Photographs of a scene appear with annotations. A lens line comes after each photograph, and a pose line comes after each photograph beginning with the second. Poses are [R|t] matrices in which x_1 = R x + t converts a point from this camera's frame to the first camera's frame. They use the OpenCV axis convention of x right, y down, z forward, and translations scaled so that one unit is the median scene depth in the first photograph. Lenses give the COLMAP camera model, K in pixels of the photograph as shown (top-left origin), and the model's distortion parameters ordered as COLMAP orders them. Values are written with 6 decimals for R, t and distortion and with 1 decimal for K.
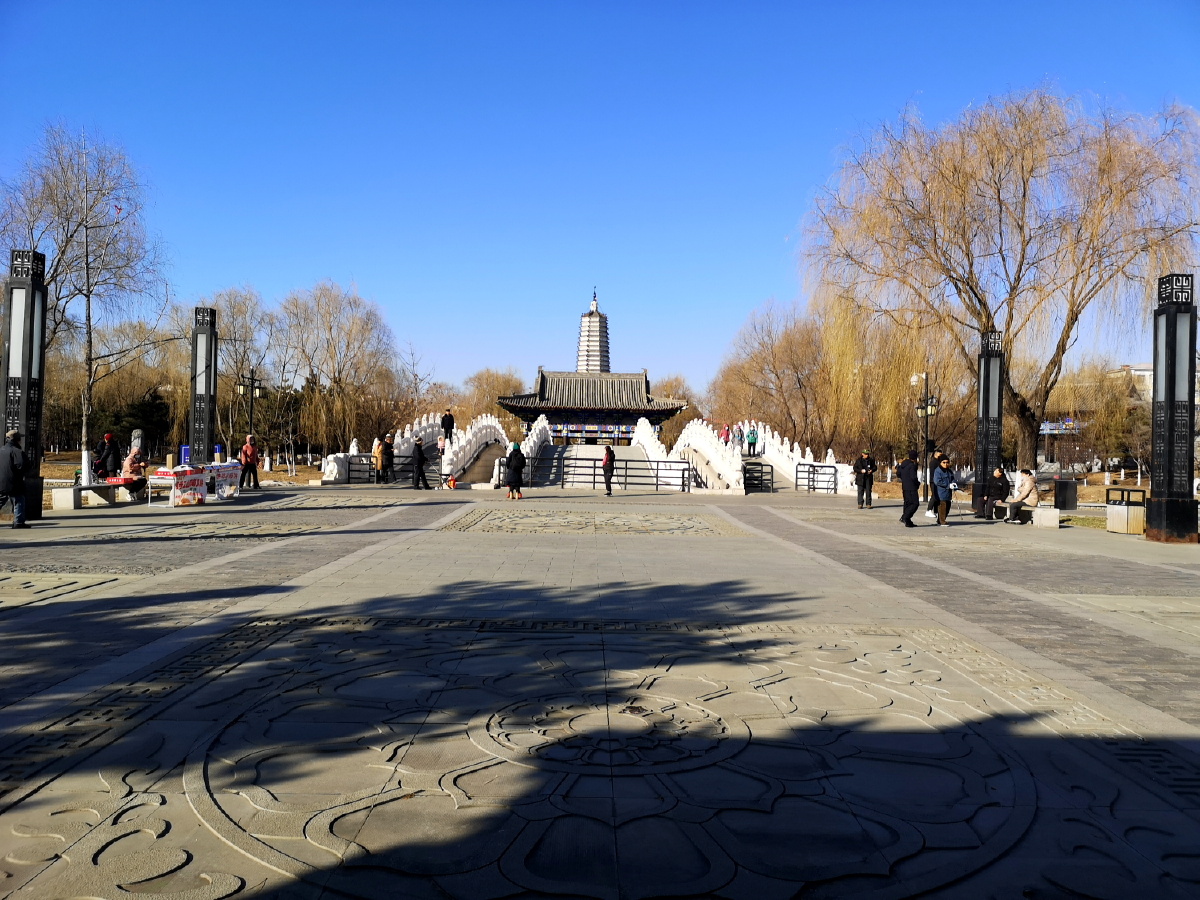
lens RADIAL K [[949.2, 0, 599.5], [0, 949.2, 451.3], [0, 0, 1]] dist [0.005556, 0.000602]
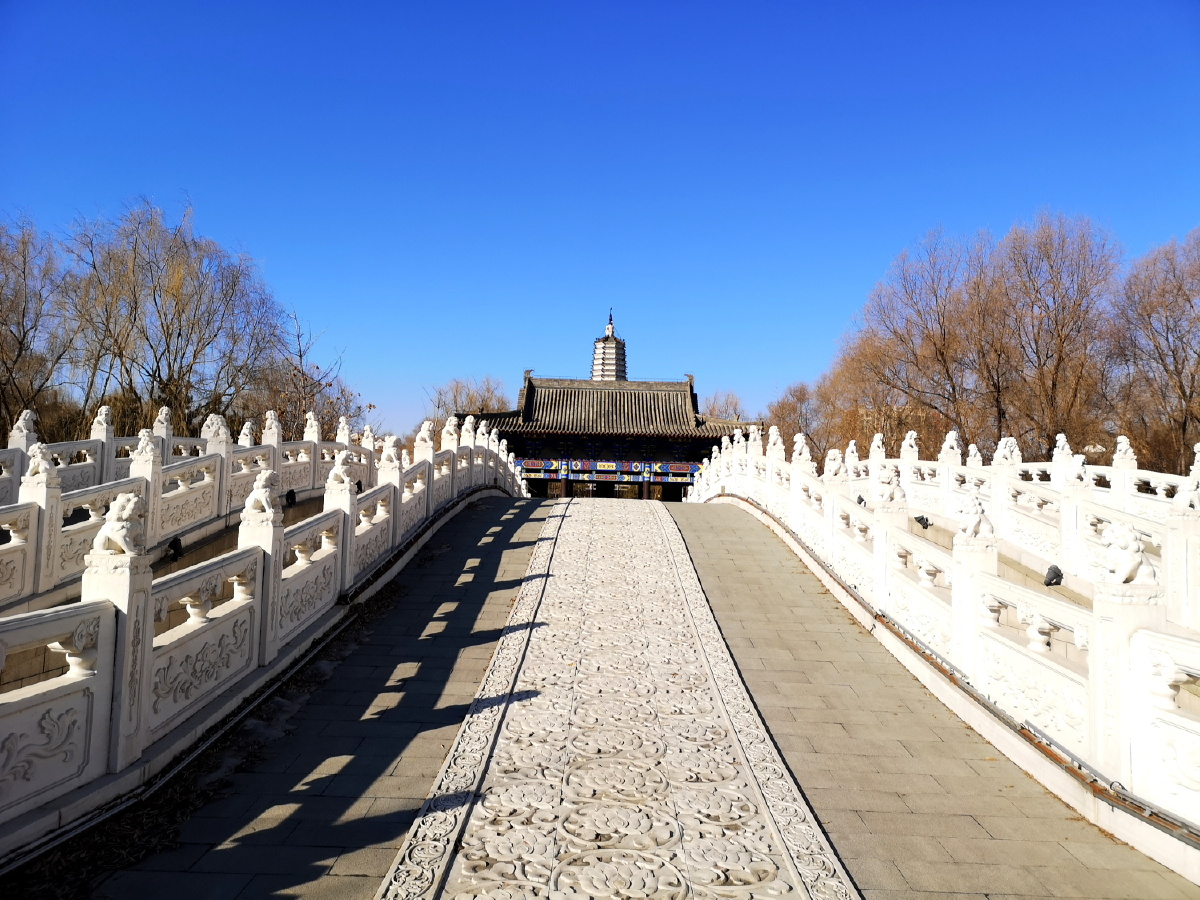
lens RADIAL K [[949.2, 0, 599.9], [0, 949.2, 448.2], [0, 0, 1]] dist [0.005556, 0.000602]
pose [[0.999872, 0.006223, -0.014710, -0.003534], [-0.006911, 0.998863, -0.047165, -0.006917], [0.014400, 0.047260, 0.998779, 0.370789]]
